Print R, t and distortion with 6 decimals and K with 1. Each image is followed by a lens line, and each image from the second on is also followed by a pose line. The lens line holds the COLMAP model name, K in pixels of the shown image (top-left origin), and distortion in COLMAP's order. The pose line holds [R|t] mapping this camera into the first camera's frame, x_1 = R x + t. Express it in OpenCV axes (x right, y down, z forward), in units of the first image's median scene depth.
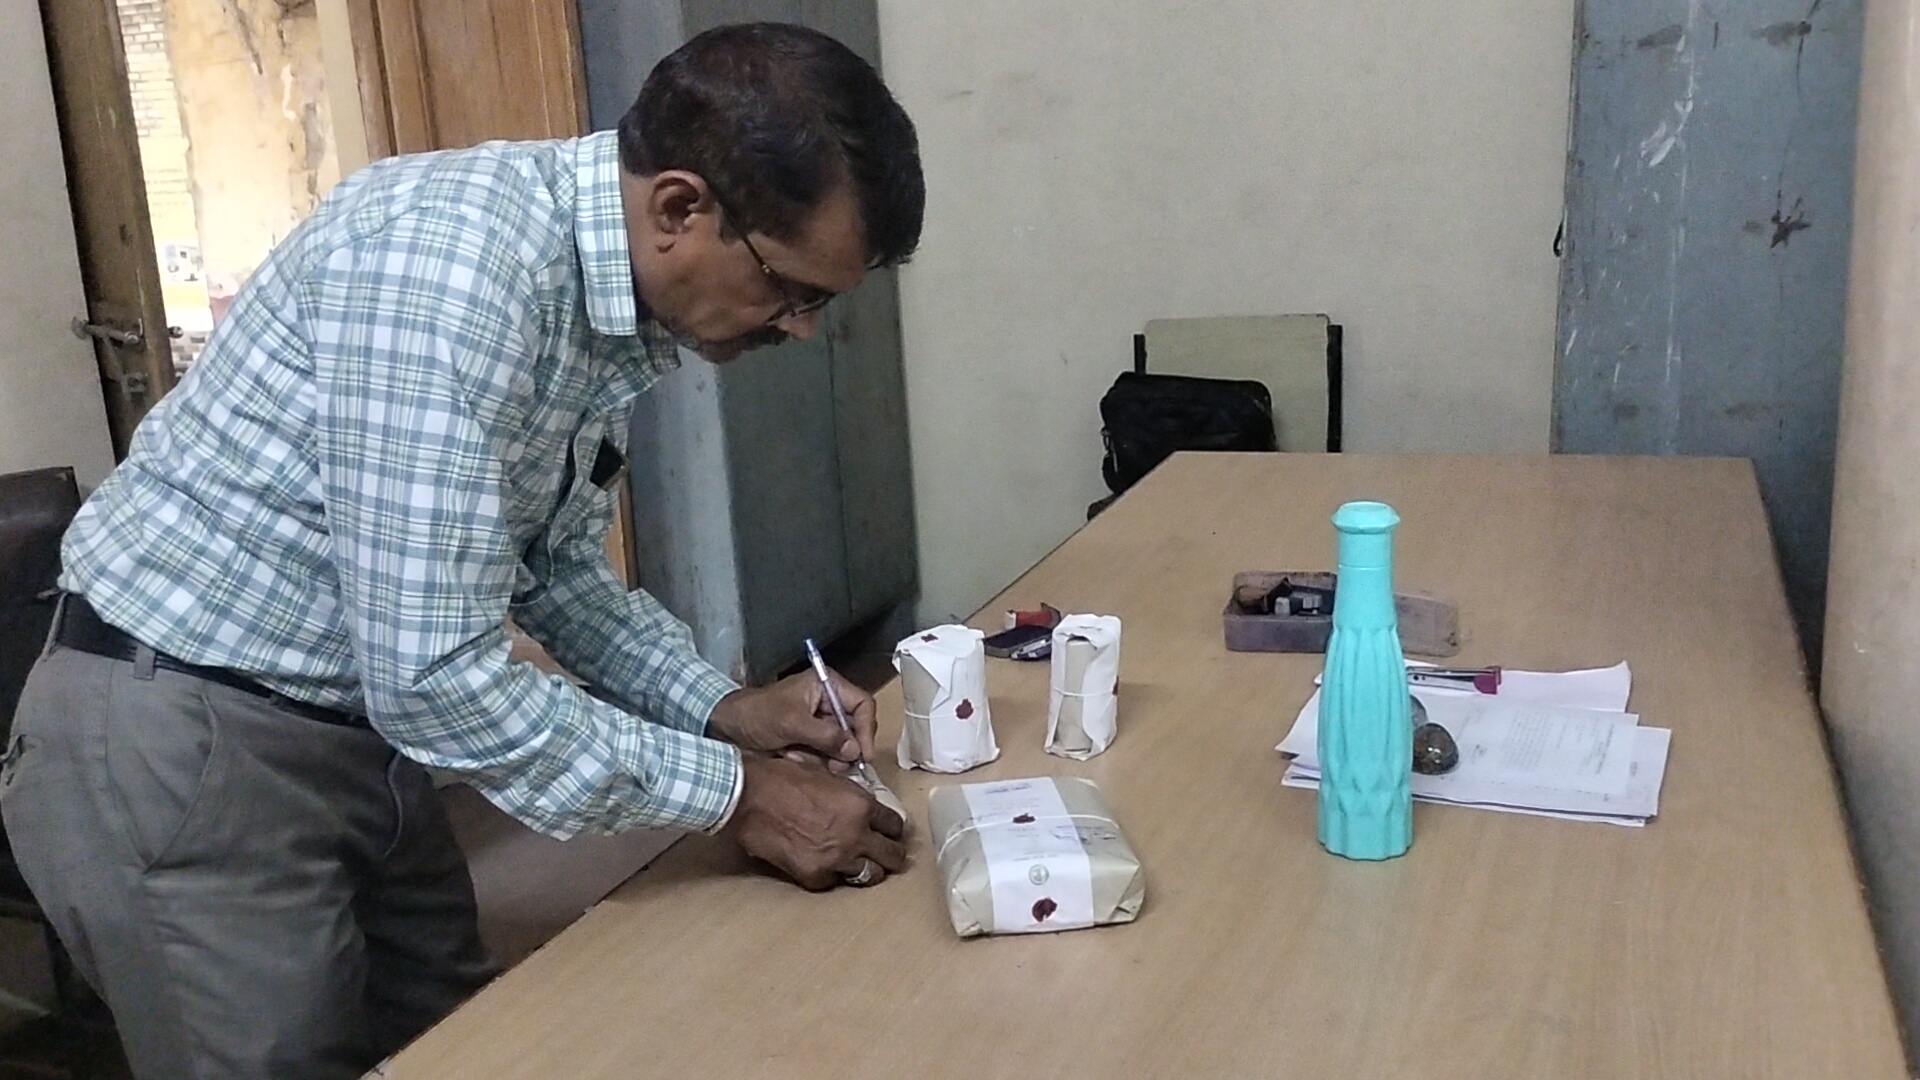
lens RADIAL K [[1690.0, 0, 949.2], [0, 1690.0, 526.5], [0, 0, 1]] dist [0.114618, -0.216223]
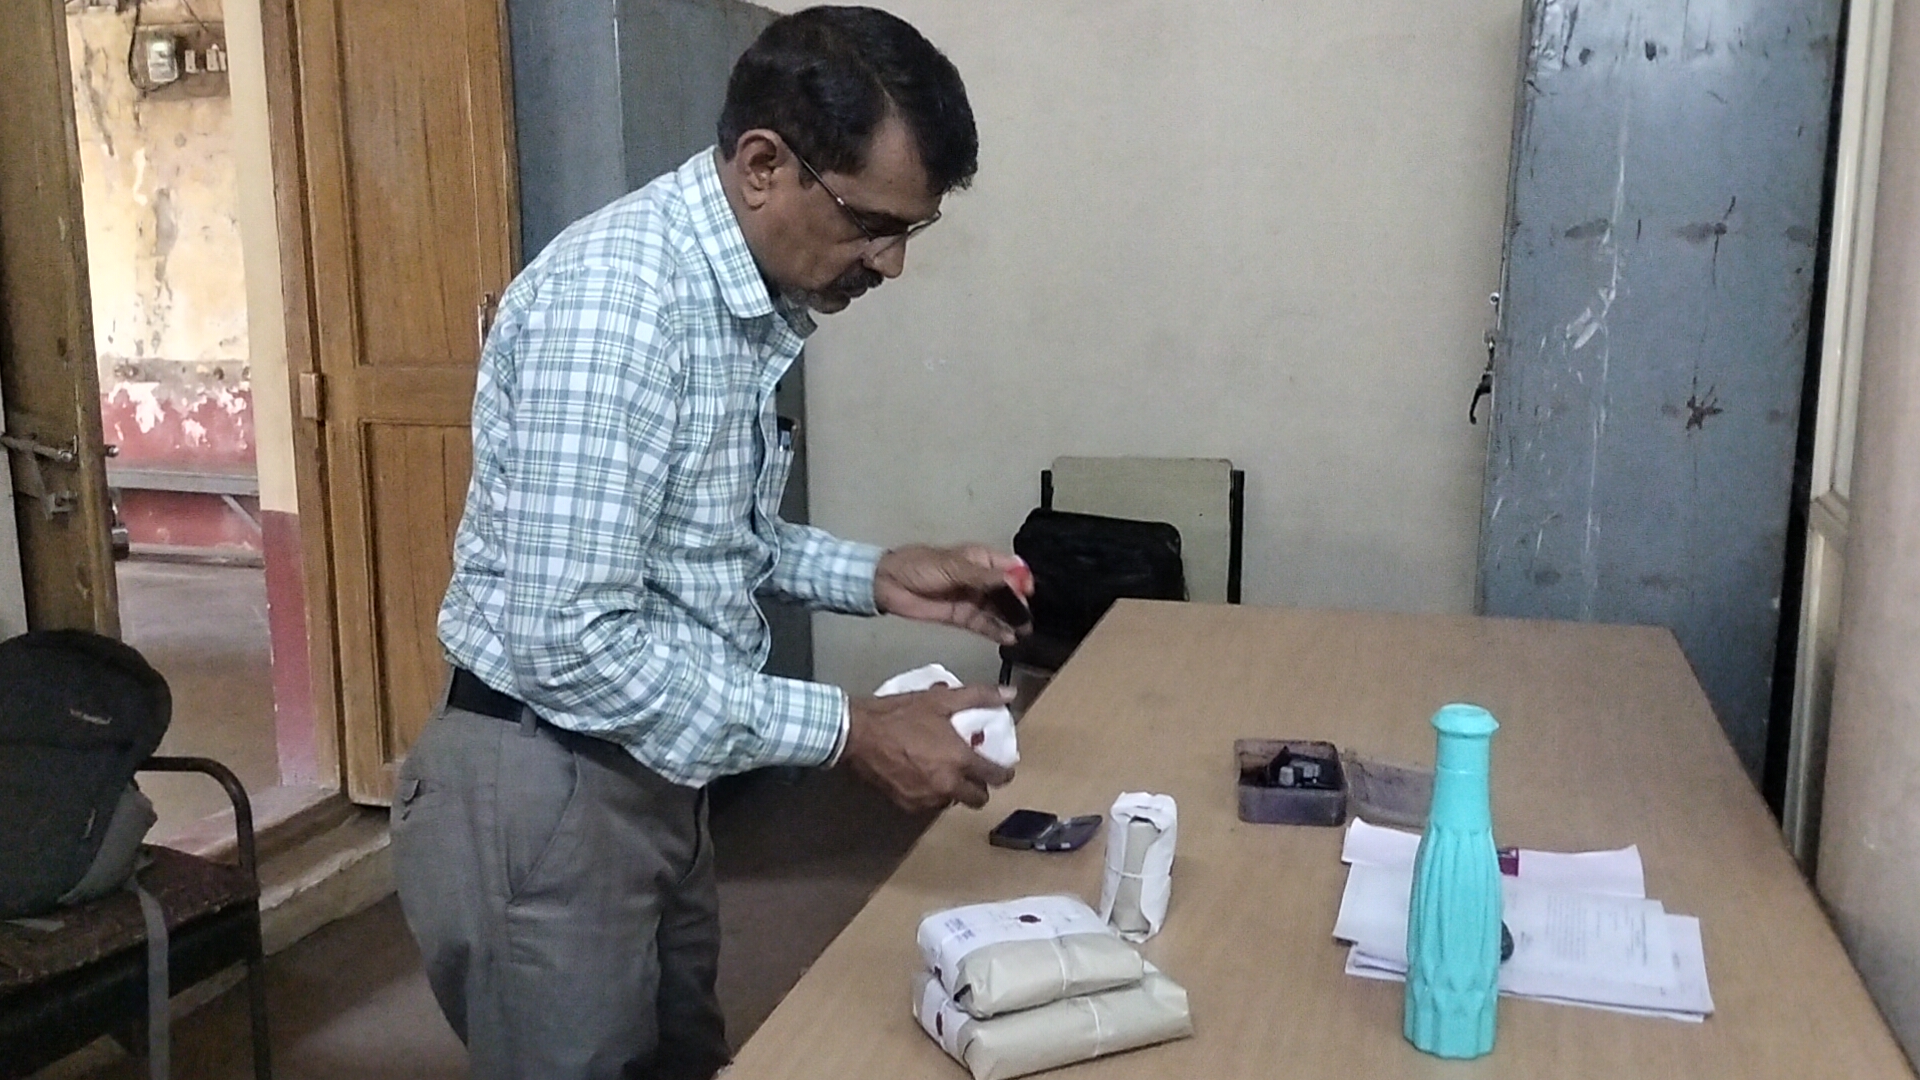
lens RADIAL K [[1690.0, 0, 949.2], [0, 1690.0, 526.5], [0, 0, 1]] dist [0.114618, -0.216223]
pose [[0.993322, 0.033830, 0.110307, -0.121145], [-0.027167, 0.997746, -0.061358, -0.033760], [-0.112135, 0.057951, 0.992002, 0.000852]]
